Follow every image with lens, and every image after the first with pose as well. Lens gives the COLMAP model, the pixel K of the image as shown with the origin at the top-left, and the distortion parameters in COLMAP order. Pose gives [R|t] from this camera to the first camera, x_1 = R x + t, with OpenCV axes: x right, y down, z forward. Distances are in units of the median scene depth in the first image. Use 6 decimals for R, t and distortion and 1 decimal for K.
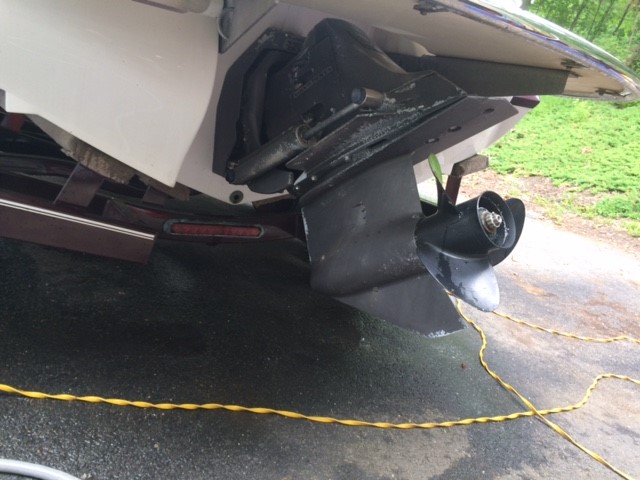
lens RADIAL K [[536.2, 0, 323.6], [0, 536.2, 242.4], [0, 0, 1]] dist [0.061388, -0.075192]
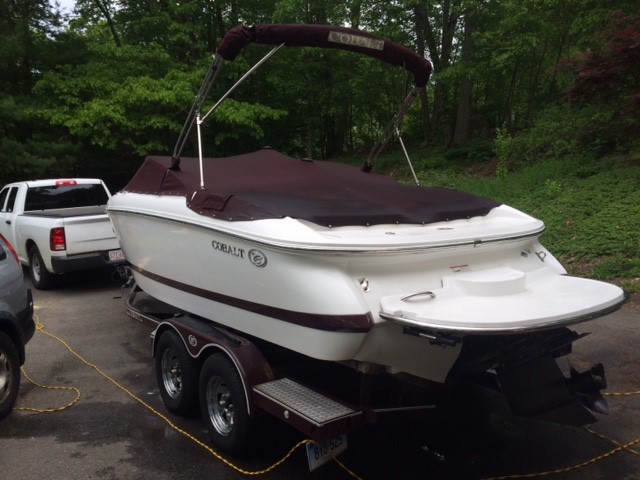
lens RADIAL K [[536.2, 0, 314.4], [0, 536.2, 239.8], [0, 0, 1]] dist [0.061388, -0.075192]
pose [[0.974114, -0.224773, 0.024074, -0.145660], [0.225861, 0.963286, -0.145143, -0.095115], [0.009434, 0.146823, 0.989118, -0.268883]]
